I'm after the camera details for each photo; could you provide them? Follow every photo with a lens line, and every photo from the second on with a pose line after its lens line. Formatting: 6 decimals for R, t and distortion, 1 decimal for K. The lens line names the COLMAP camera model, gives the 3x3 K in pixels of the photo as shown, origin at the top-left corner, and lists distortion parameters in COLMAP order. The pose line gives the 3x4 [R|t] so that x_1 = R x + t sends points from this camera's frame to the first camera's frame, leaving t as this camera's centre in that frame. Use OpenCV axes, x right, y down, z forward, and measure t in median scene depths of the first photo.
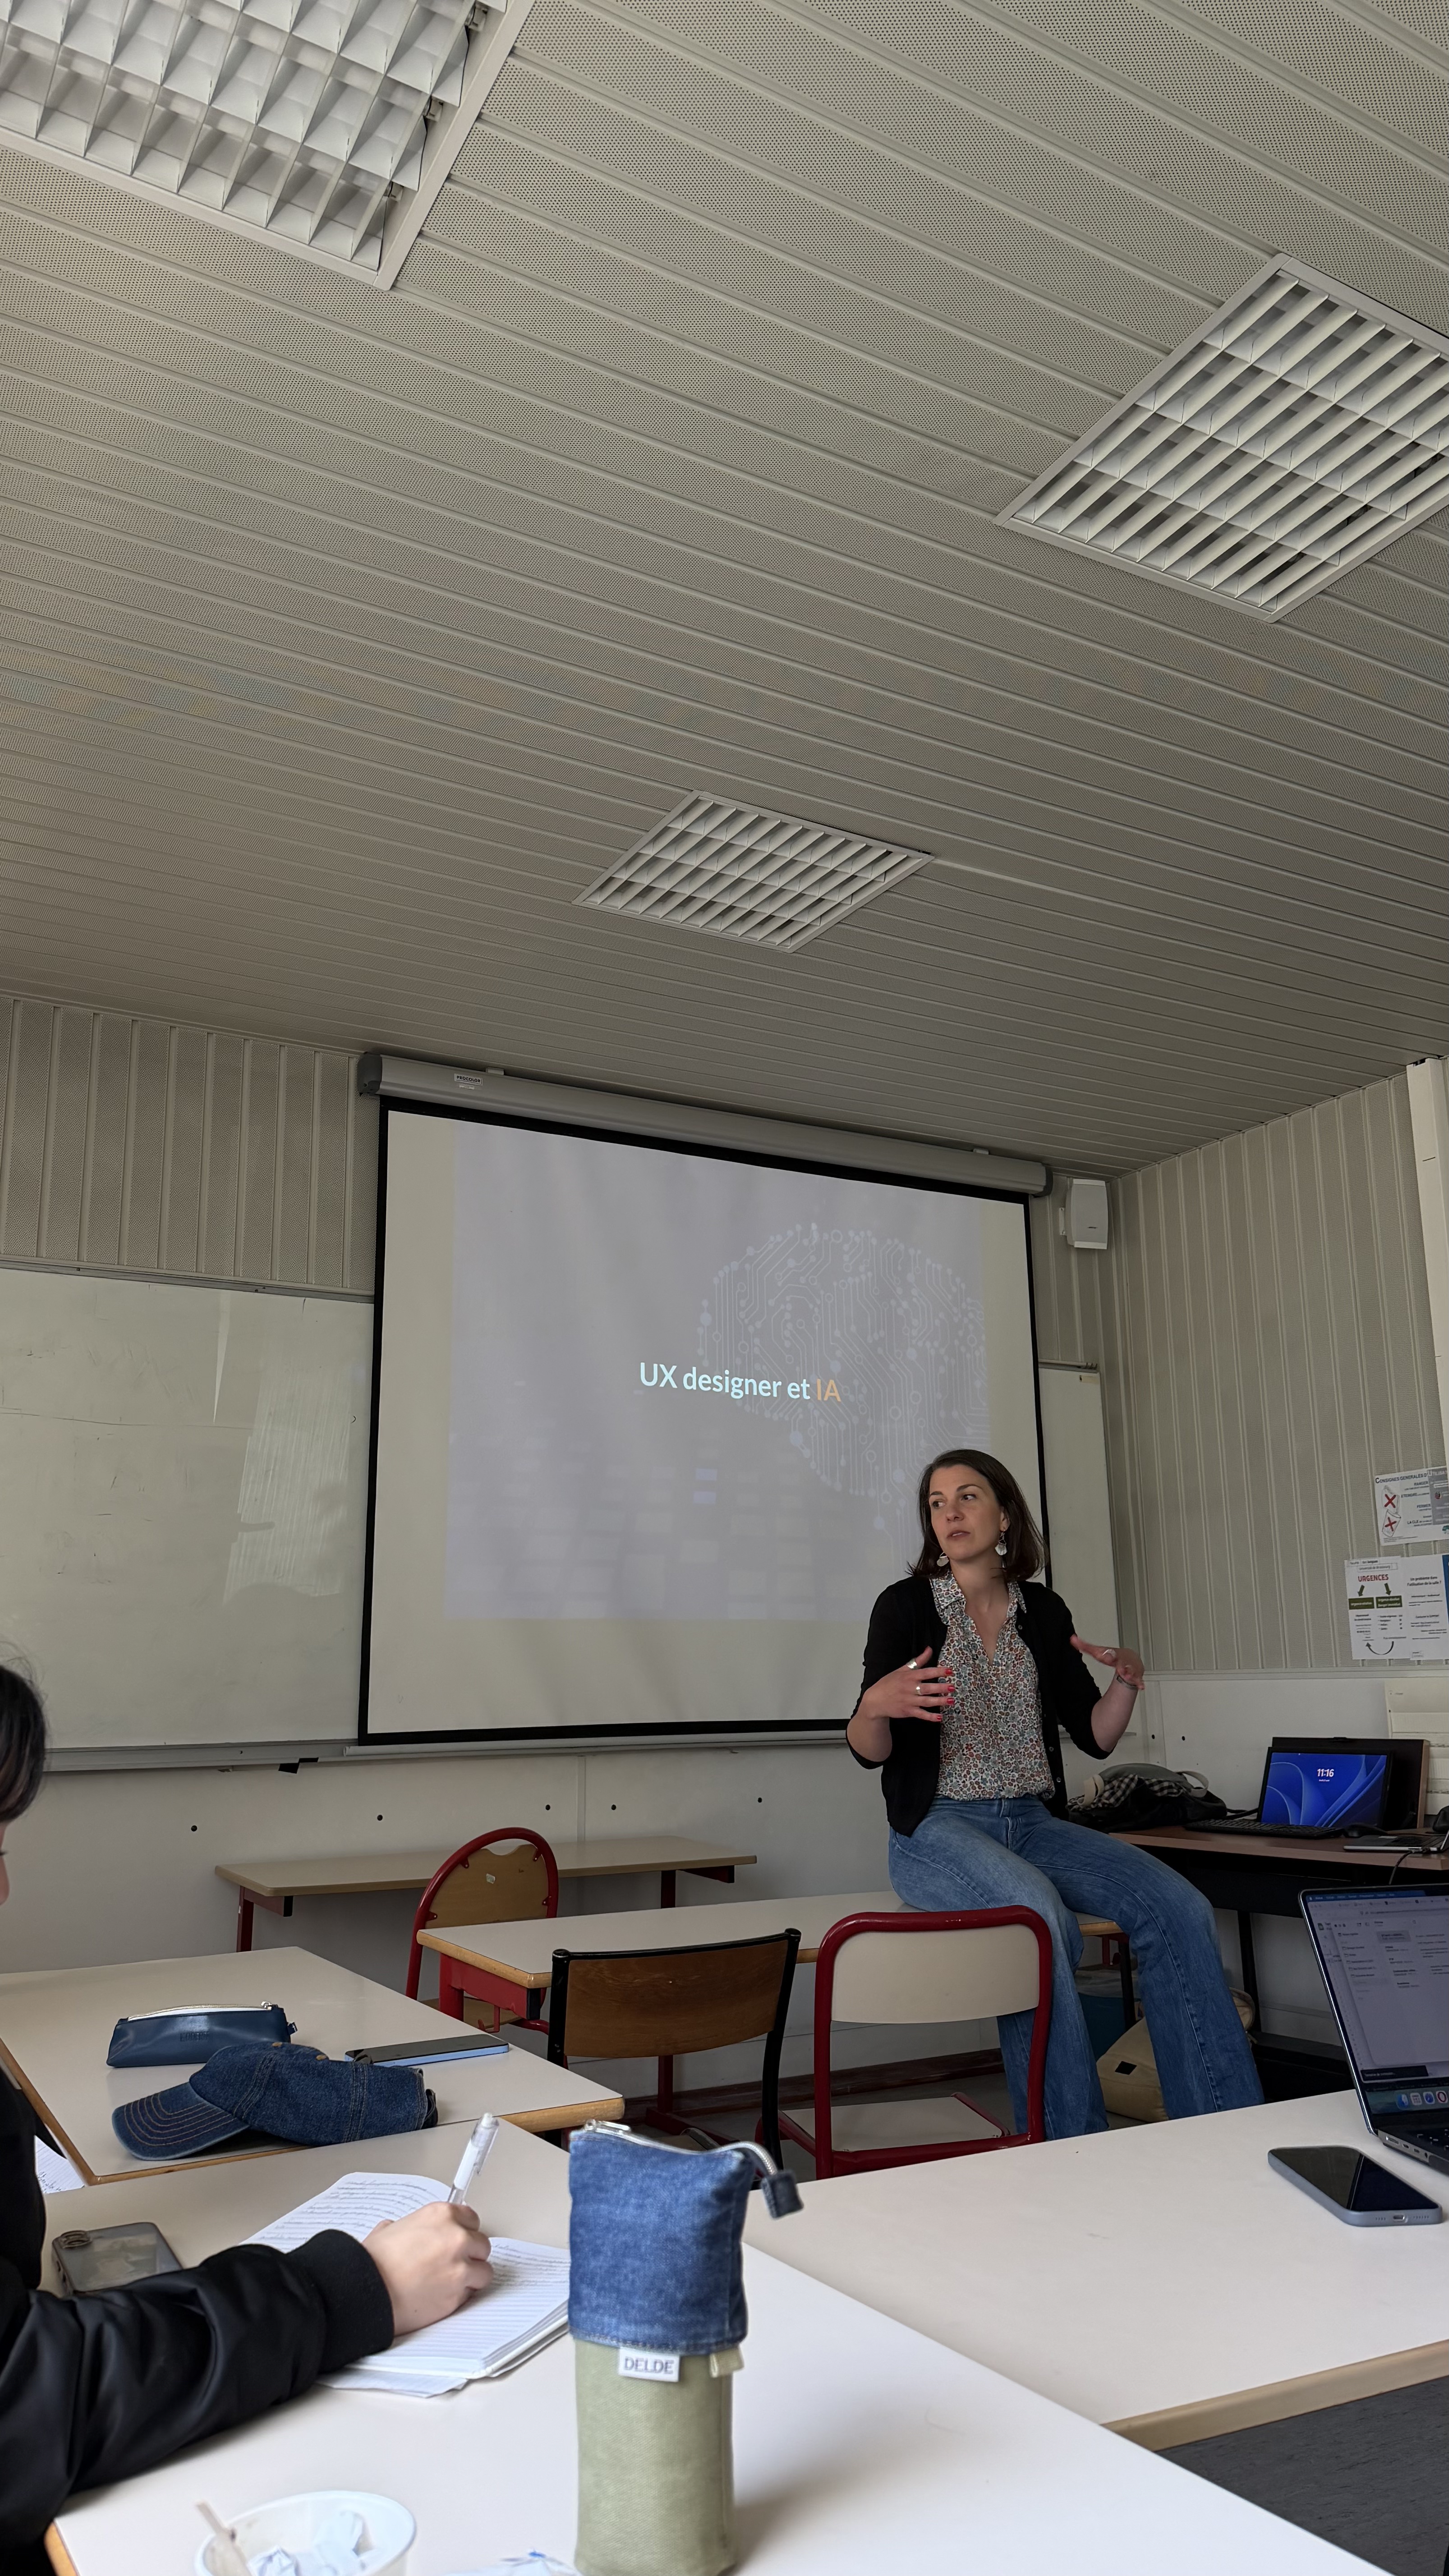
lens RADIAL K [[1801.8, 0, 738.7], [0, 1801.8, 1275.5], [0, 0, 1]] dist [0.096349, -0.002036]
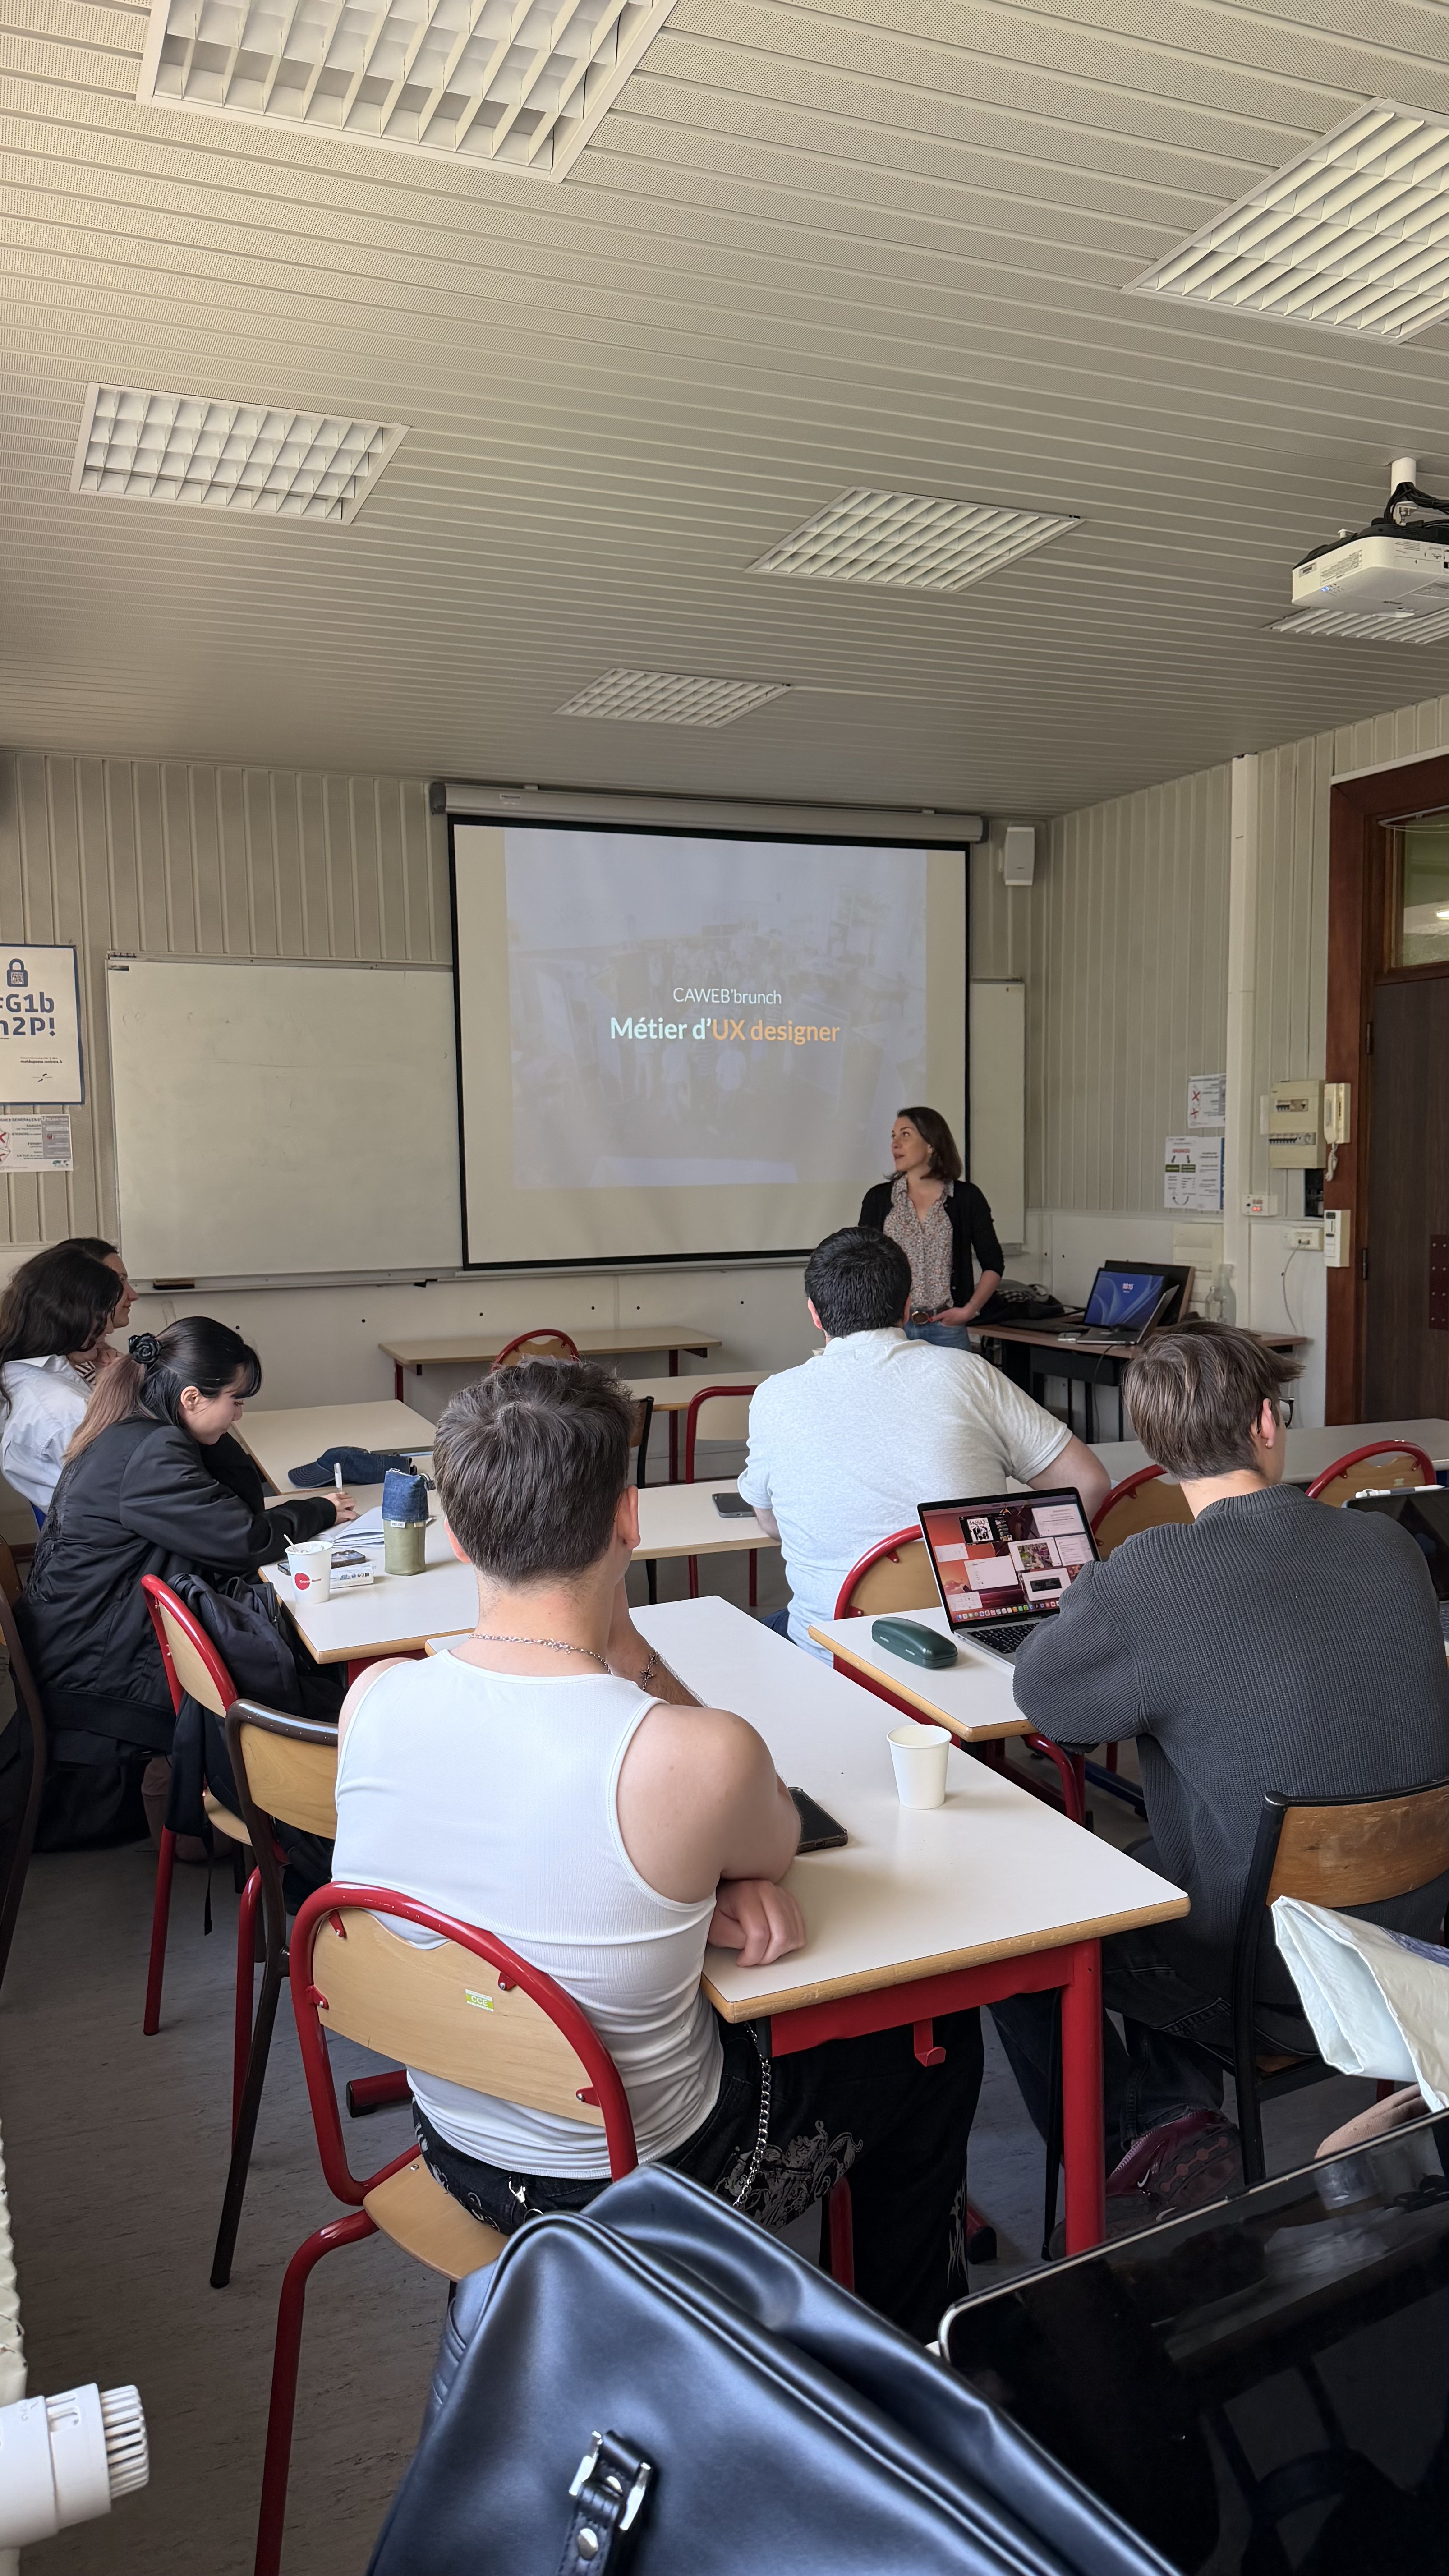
lens RADIAL K [[1801.8, 0, 718.4], [0, 1801.8, 1298.1], [0, 0, 1]] dist [0.096349, -0.002036]
pose [[0.992345, 0.007833, -0.123246, 0.172937], [0.030344, 0.951924, 0.304827, -0.159384], [0.119708, -0.306233, 0.944400, -0.375561]]
